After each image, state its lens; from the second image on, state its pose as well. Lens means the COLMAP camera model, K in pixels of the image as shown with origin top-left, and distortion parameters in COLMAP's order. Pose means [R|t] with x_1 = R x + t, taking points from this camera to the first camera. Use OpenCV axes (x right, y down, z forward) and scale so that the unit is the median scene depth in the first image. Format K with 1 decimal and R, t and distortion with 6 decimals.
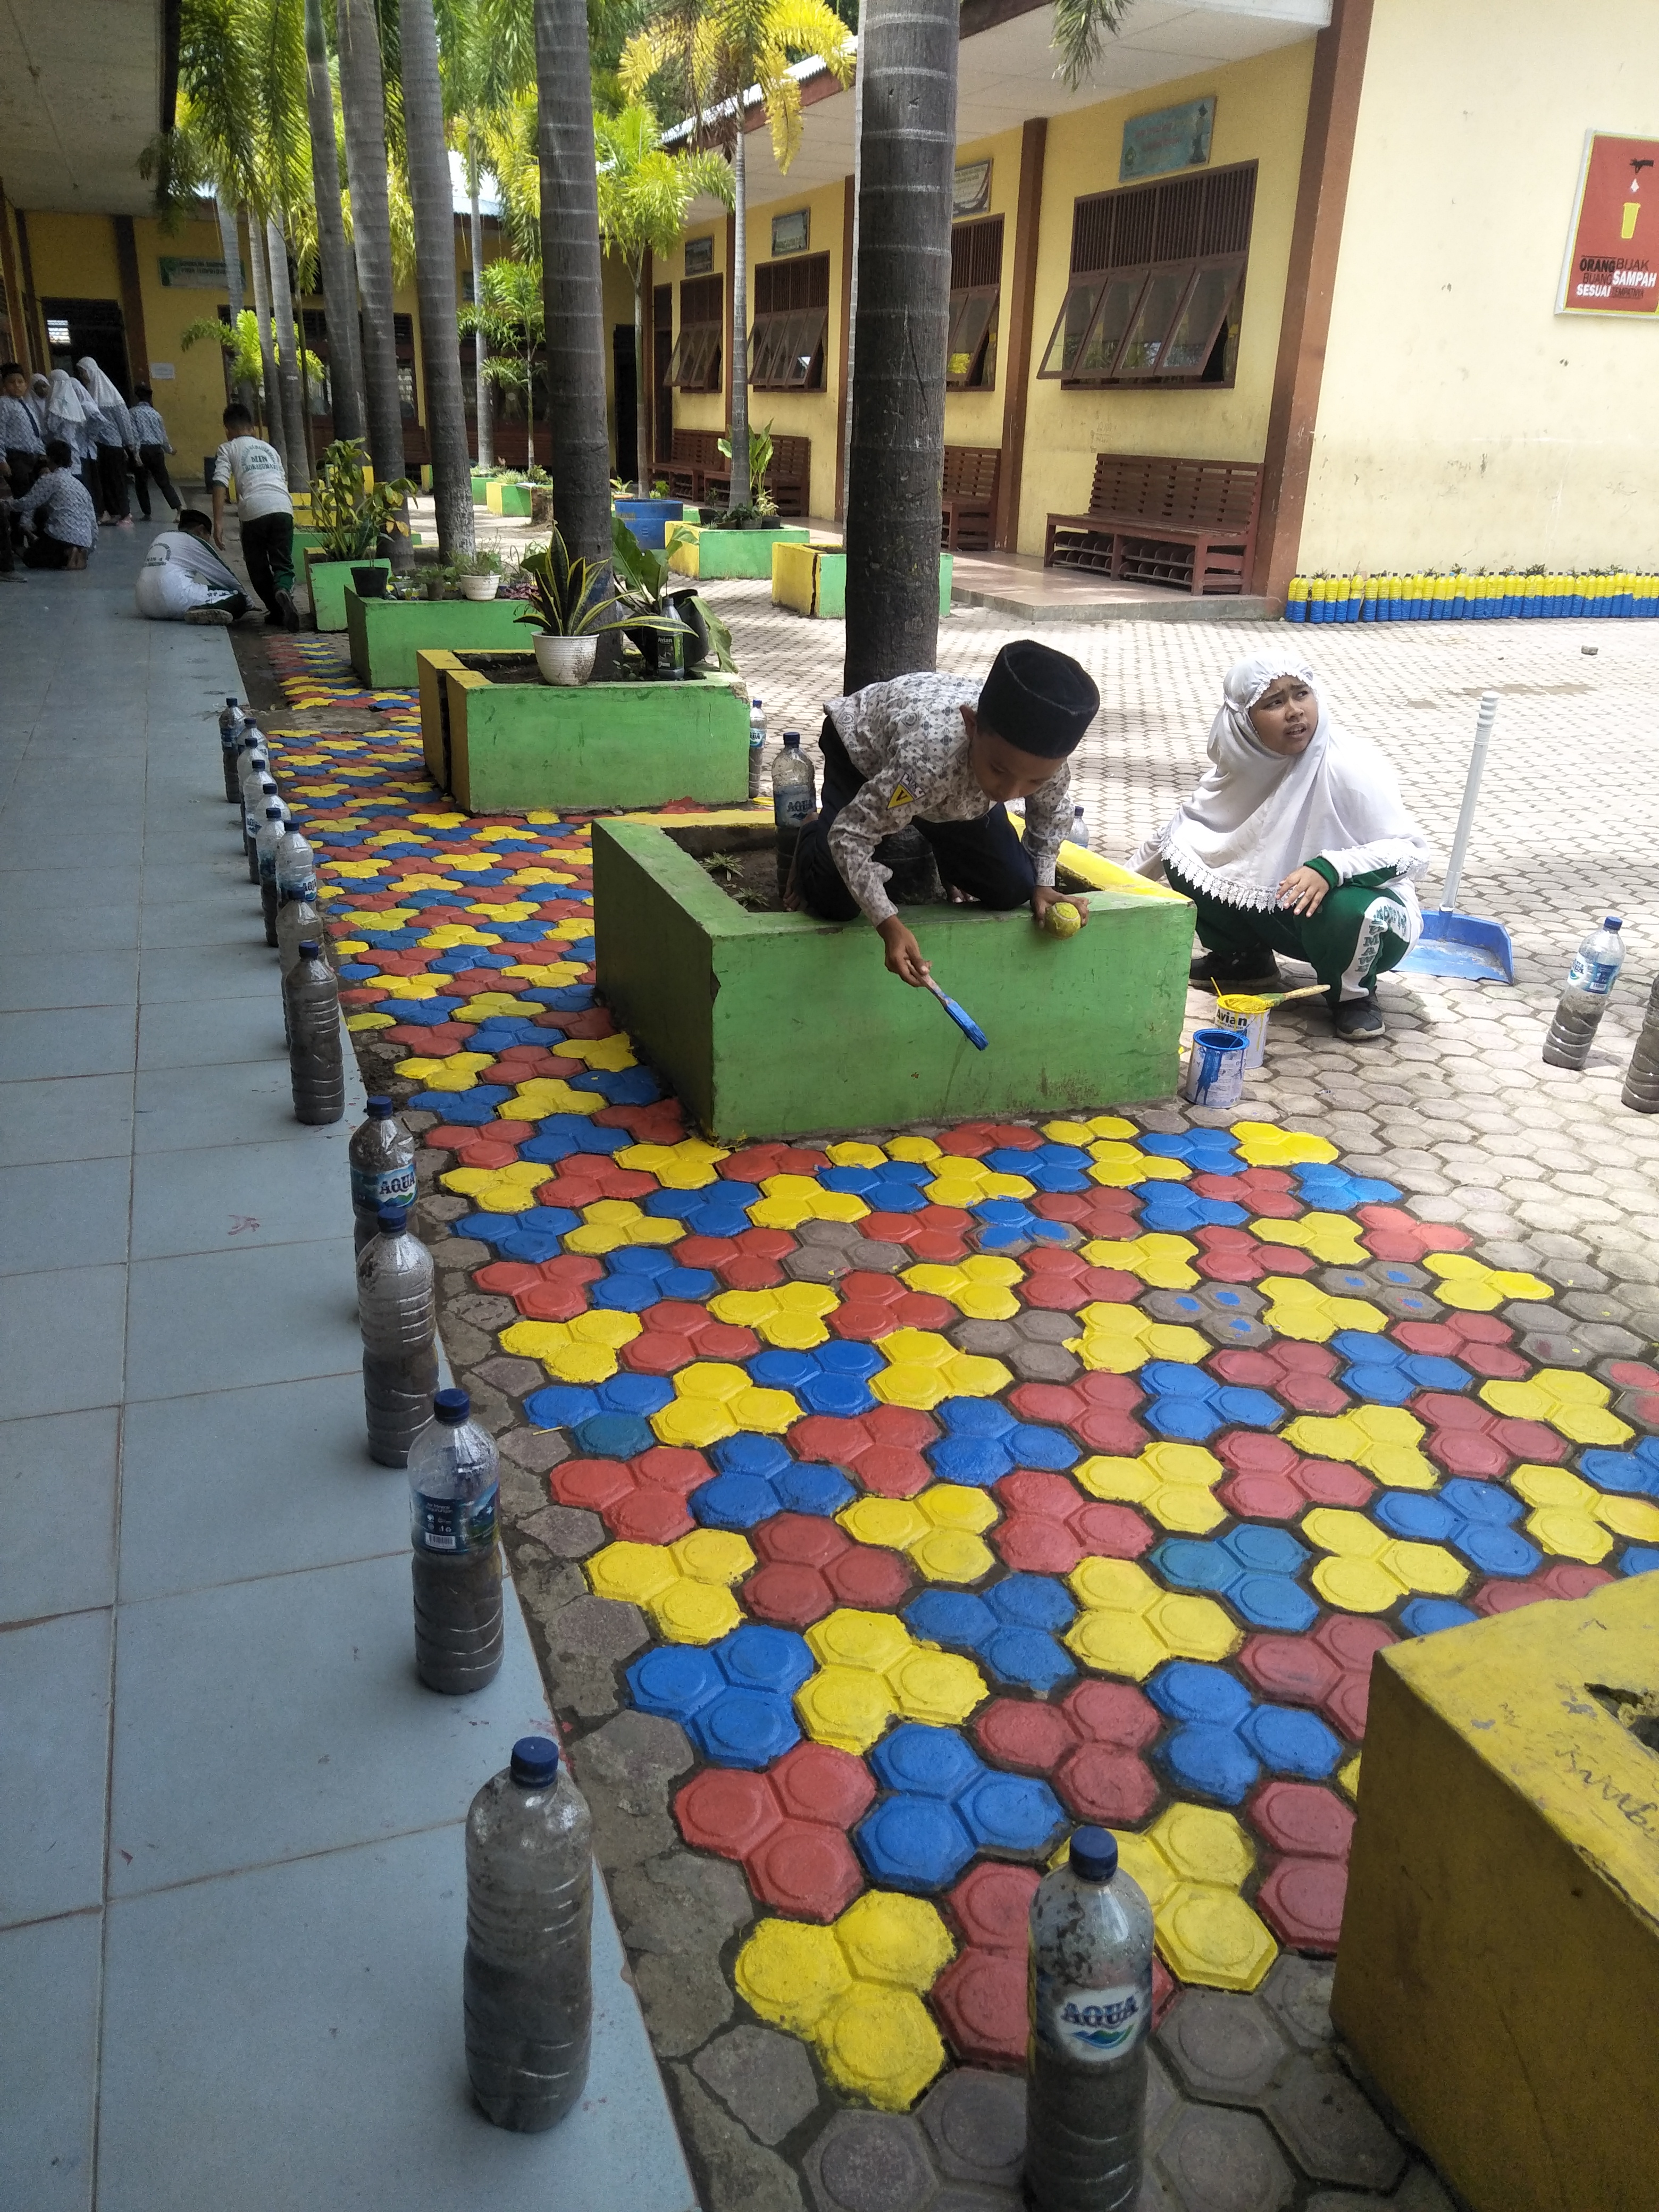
lens RADIAL K [[1663.5, 0, 814.6], [0, 1663.5, 1100.1], [0, 0, 1]] dist [0.025681, -0.010241]
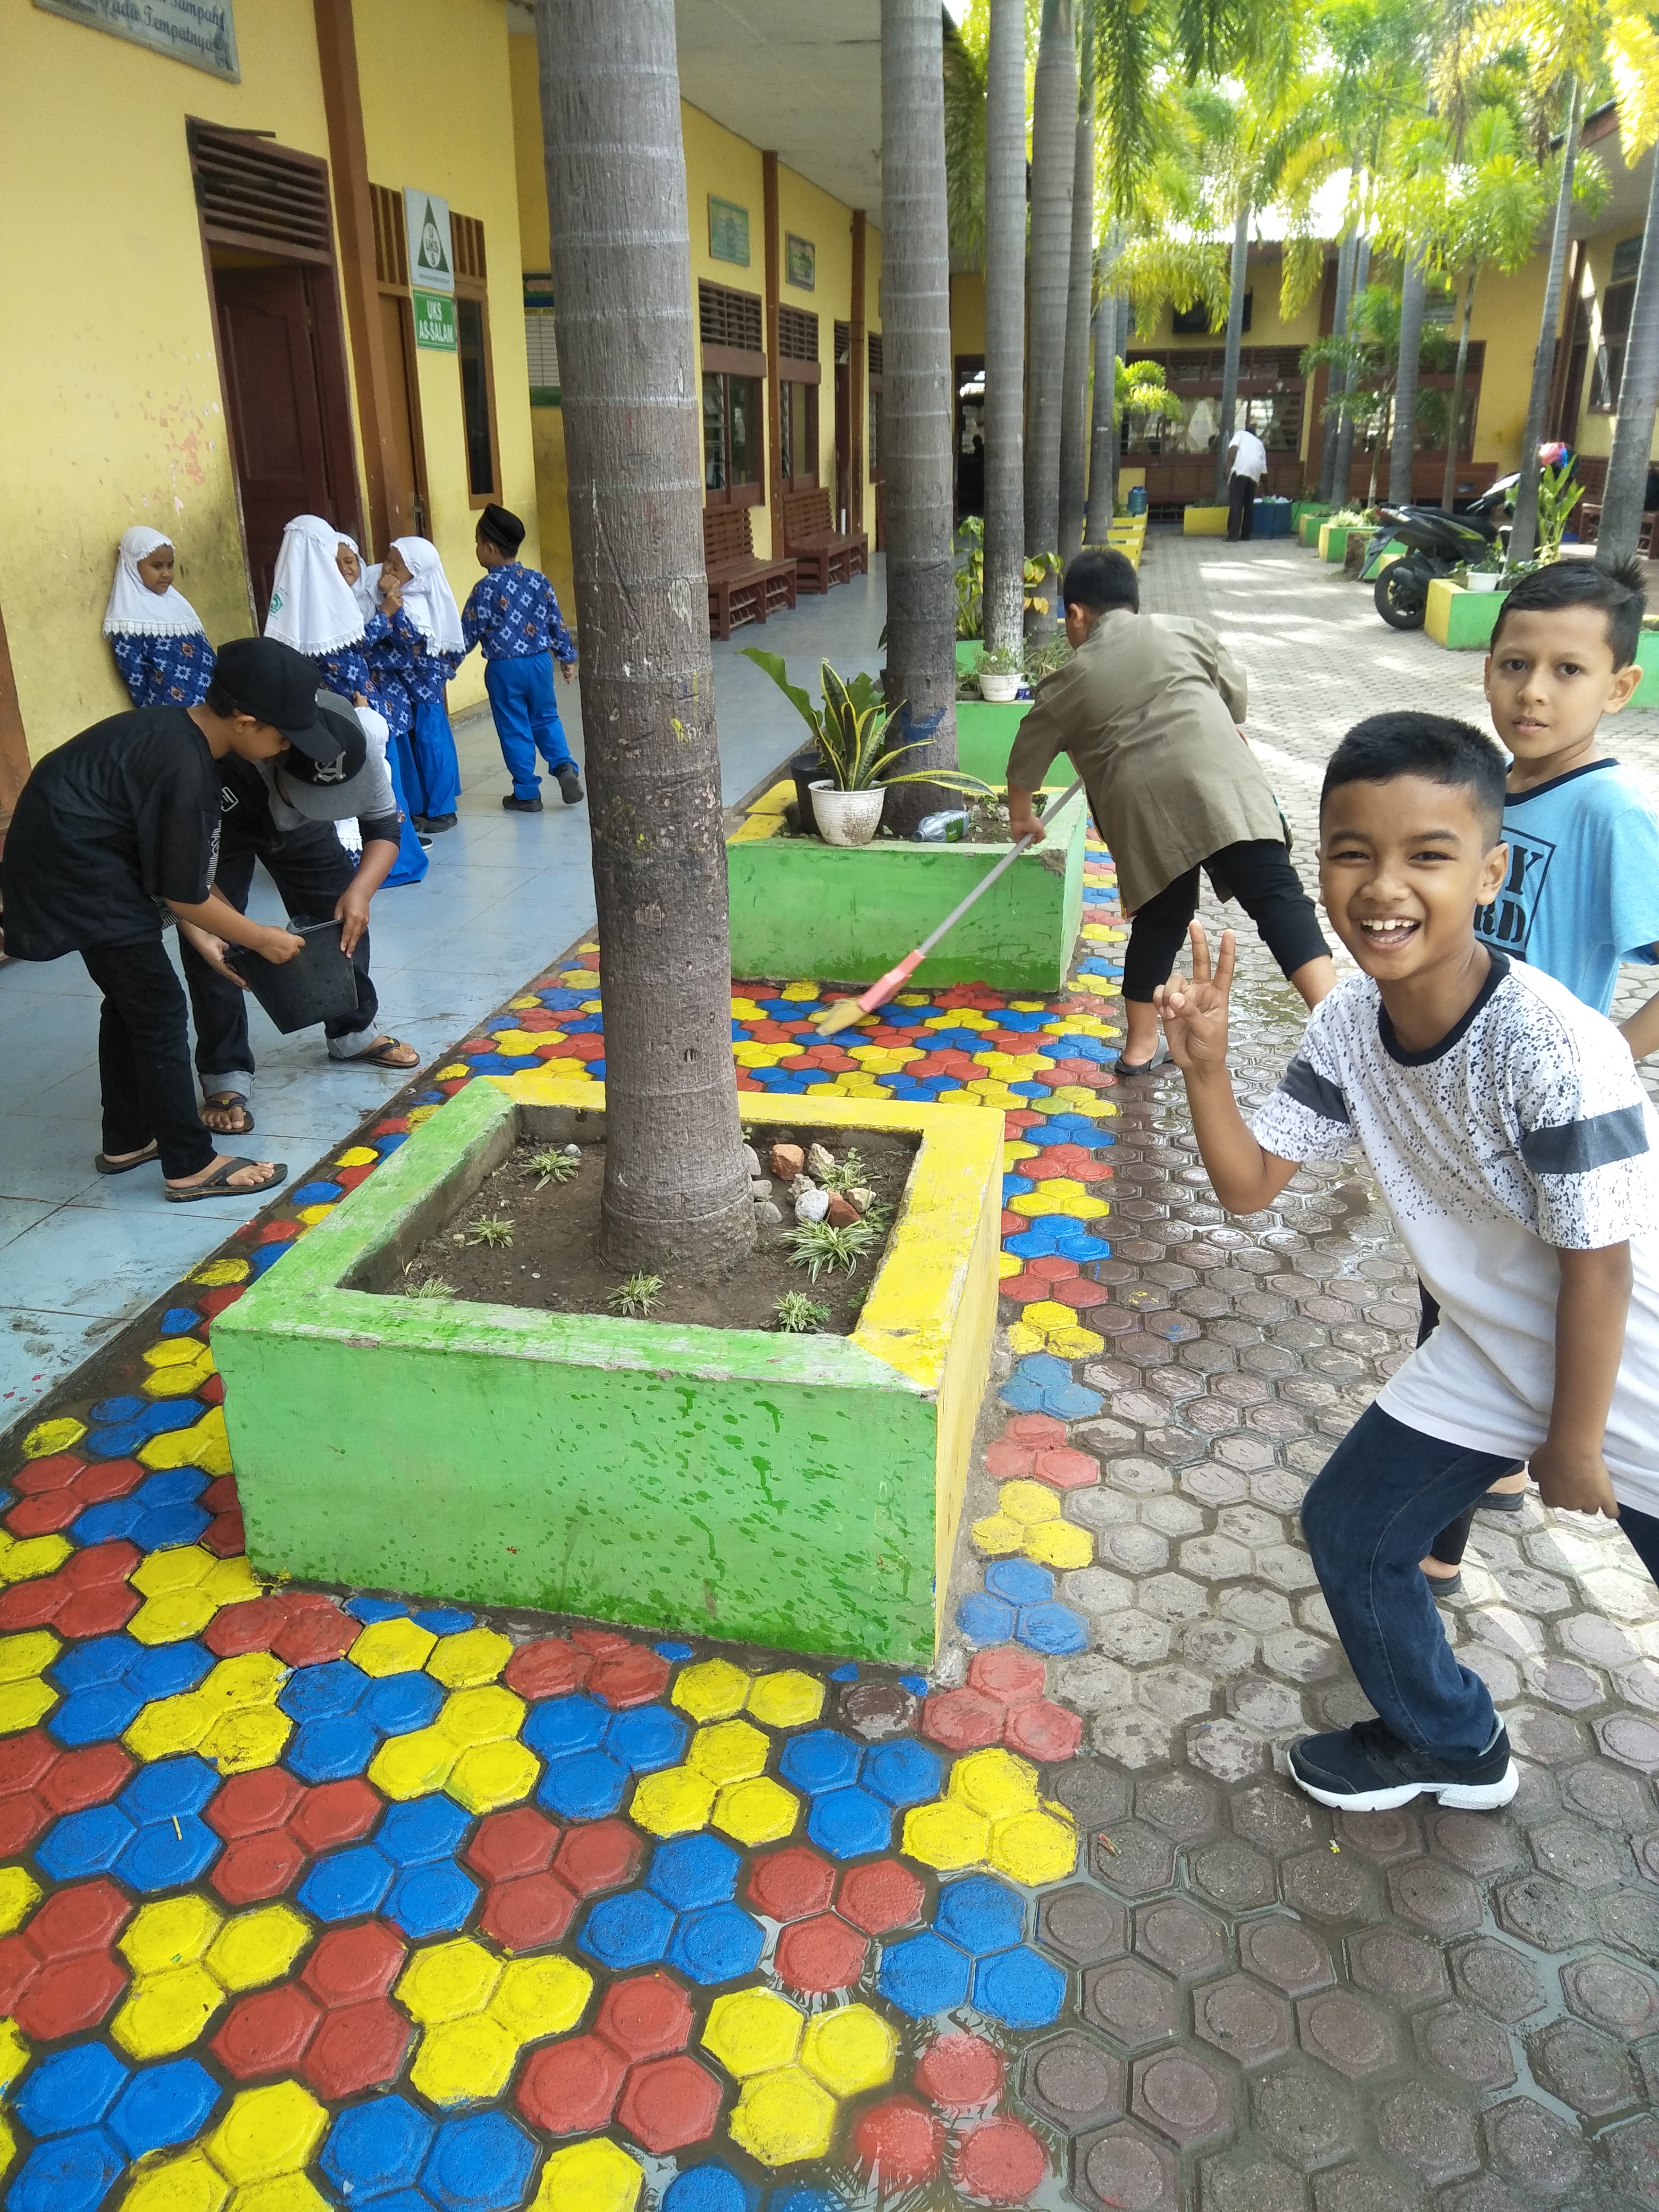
lens RADIAL K [[1663.5, 0, 828.0], [0, 1663.5, 1103.5], [0, 0, 1]] dist [0.025681, -0.010241]
pose [[0.853735, 0.153783, -0.497481, 0.507299], [-0.157527, 0.986903, 0.034739, -0.252398], [0.496308, 0.048709, 0.866779, 0.447379]]
